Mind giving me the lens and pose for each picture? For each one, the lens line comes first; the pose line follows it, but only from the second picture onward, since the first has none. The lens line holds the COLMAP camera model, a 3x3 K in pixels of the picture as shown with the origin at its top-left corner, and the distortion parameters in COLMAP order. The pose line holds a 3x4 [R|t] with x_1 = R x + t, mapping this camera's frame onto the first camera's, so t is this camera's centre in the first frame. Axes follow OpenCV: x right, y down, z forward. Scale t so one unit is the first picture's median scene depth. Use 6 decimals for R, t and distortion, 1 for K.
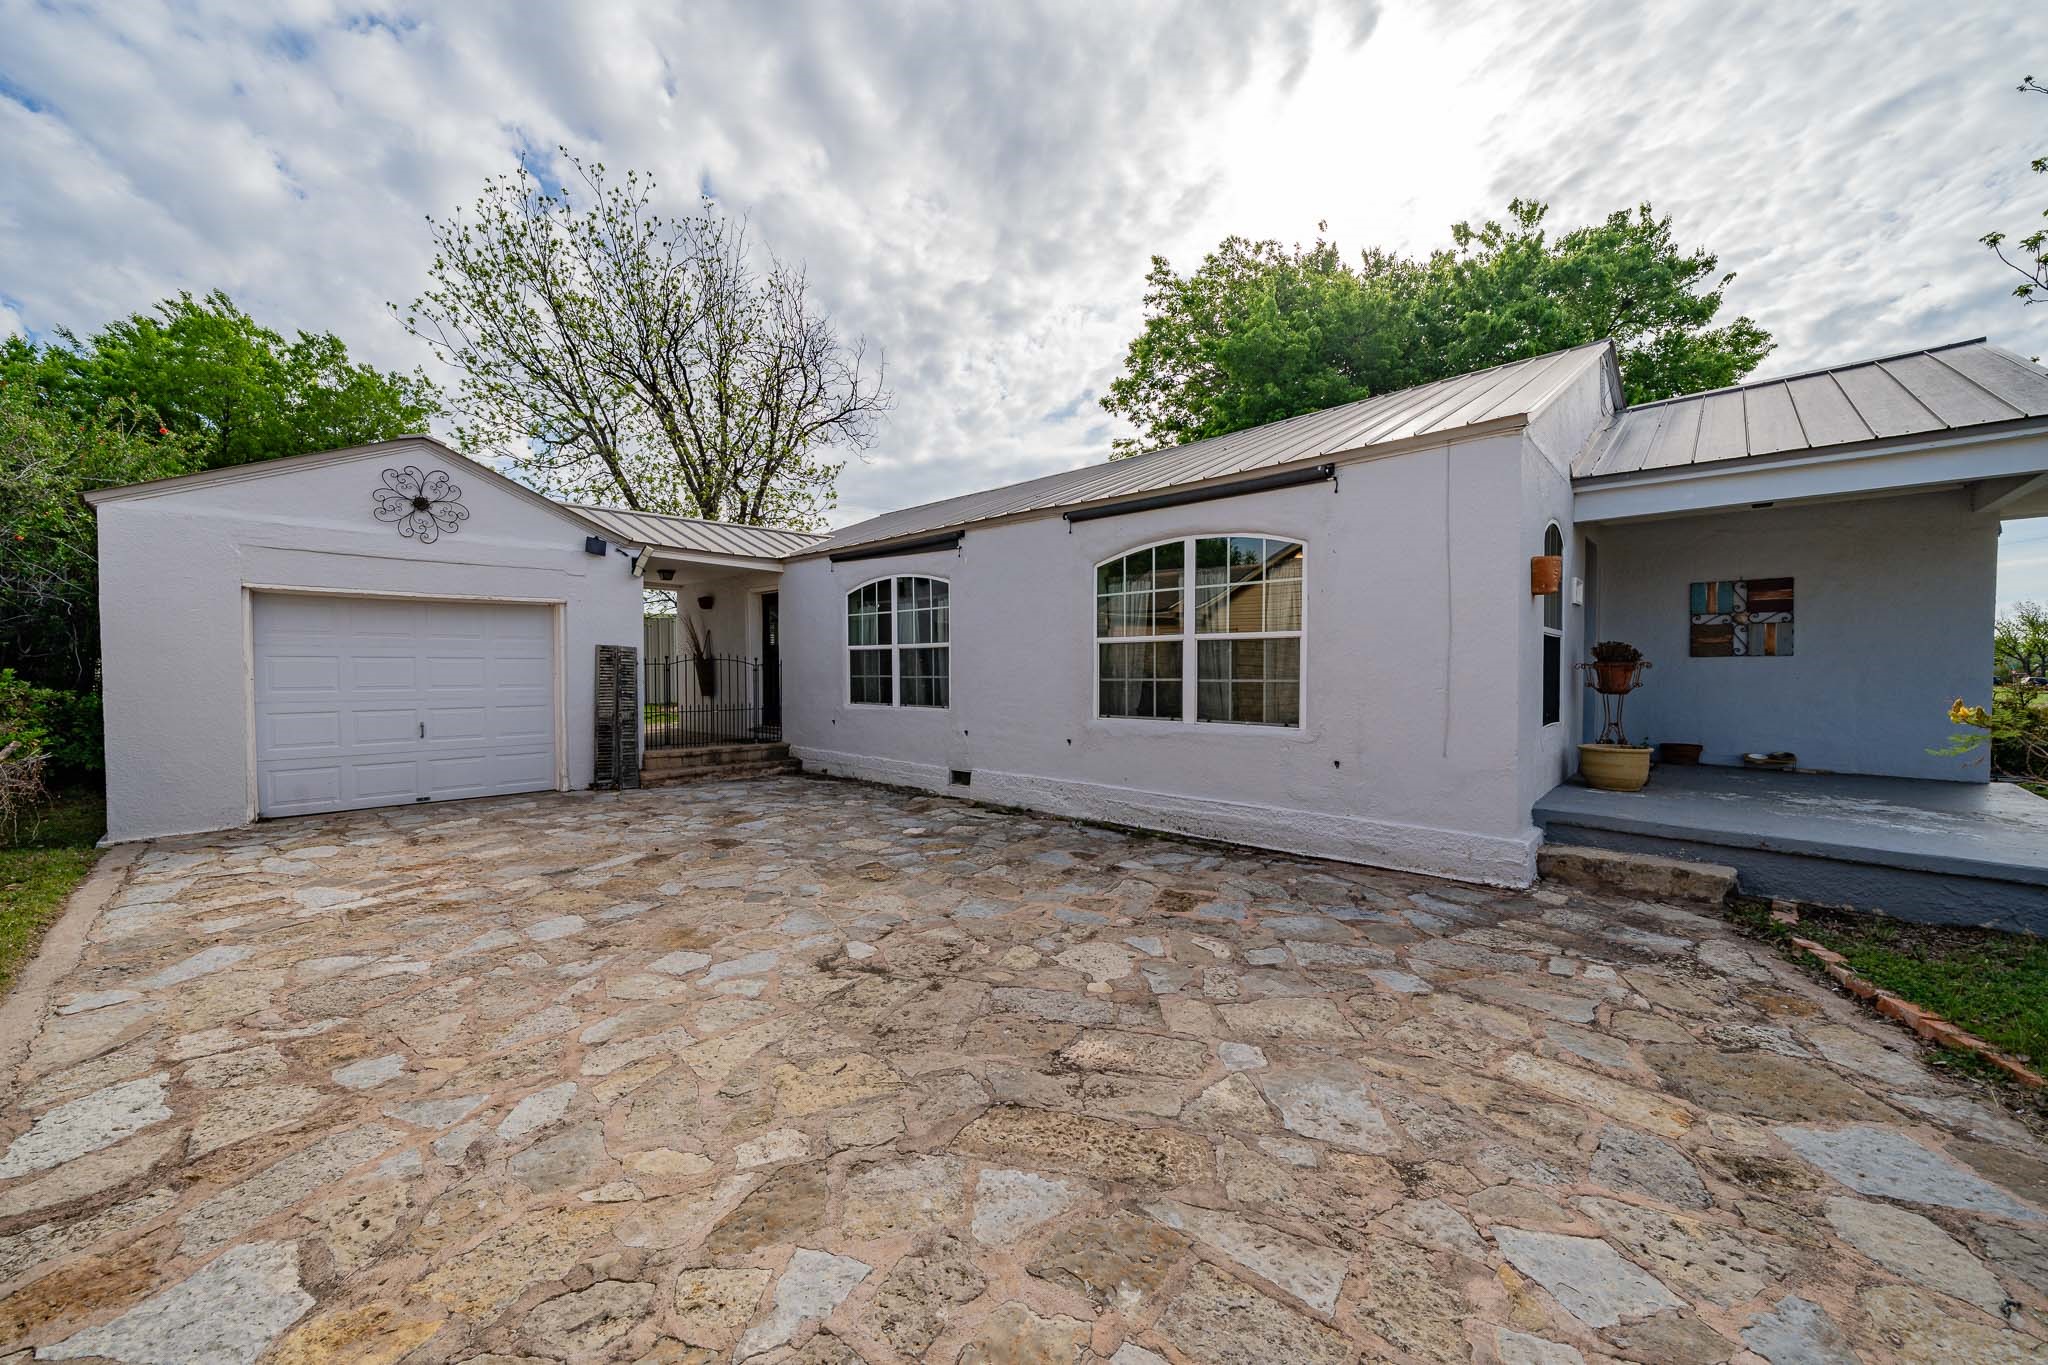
lens RADIAL K [[757.9, 0, 1010.2], [0, 757.9, 692.1], [0, 0, 1]] dist [-0.004765, -0.000126]
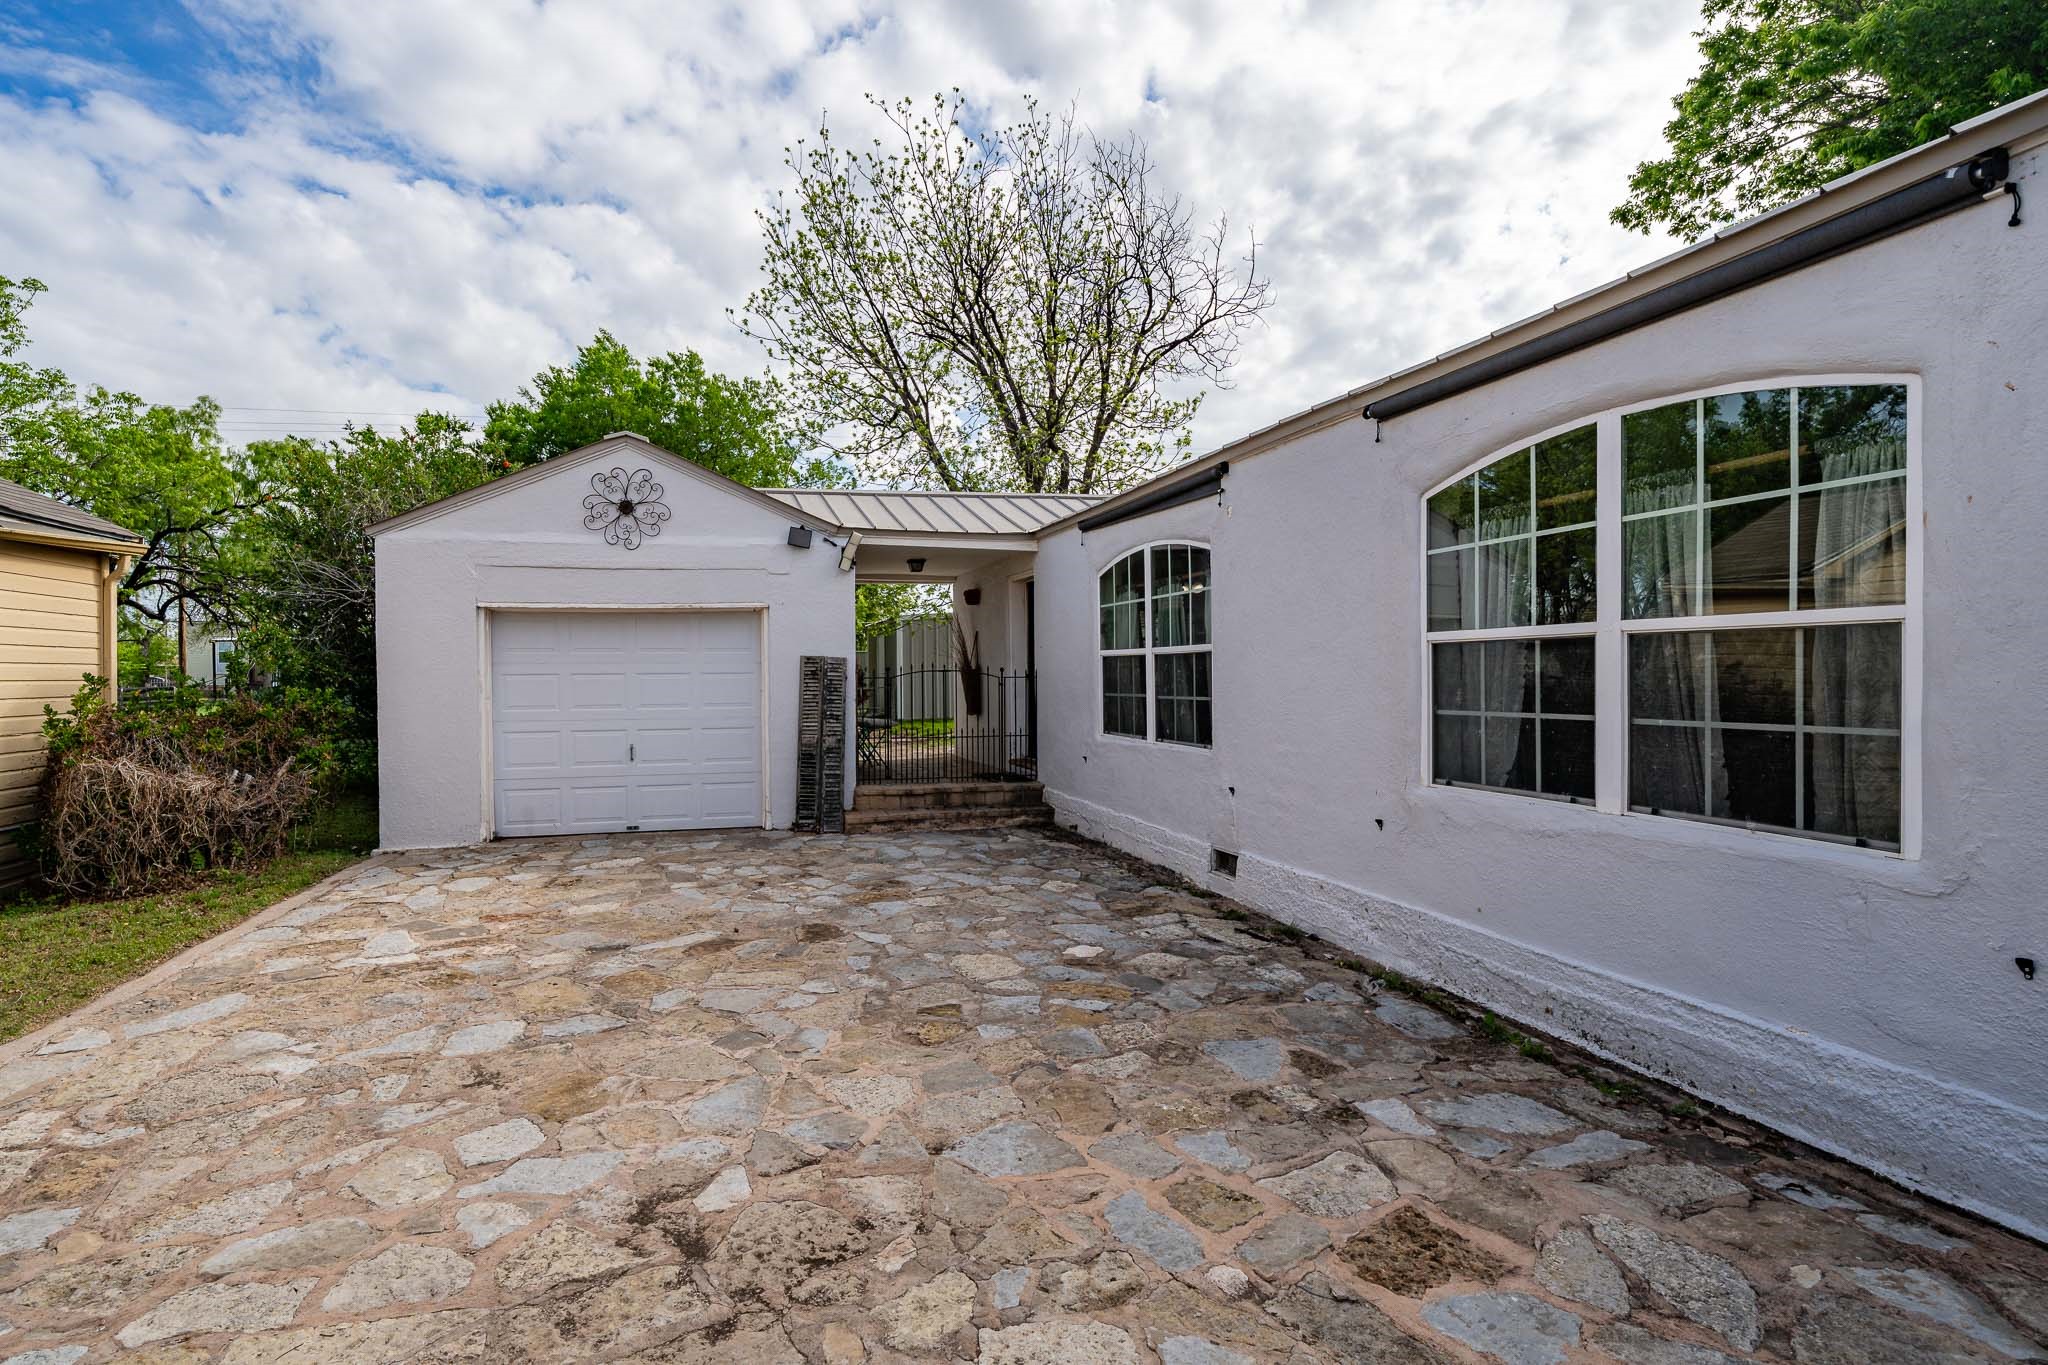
lens RADIAL K [[950.3, 0, 950.9], [0, 950.3, 682.7], [0, 0, 1]] dist [-0.000369, 0.000285]
pose [[0.839416, -0.000444, -0.543489, 0.195985], [-0.008623, 0.999863, -0.014135, -0.024301], [0.543421, 0.016552, 0.839297, 0.266258]]
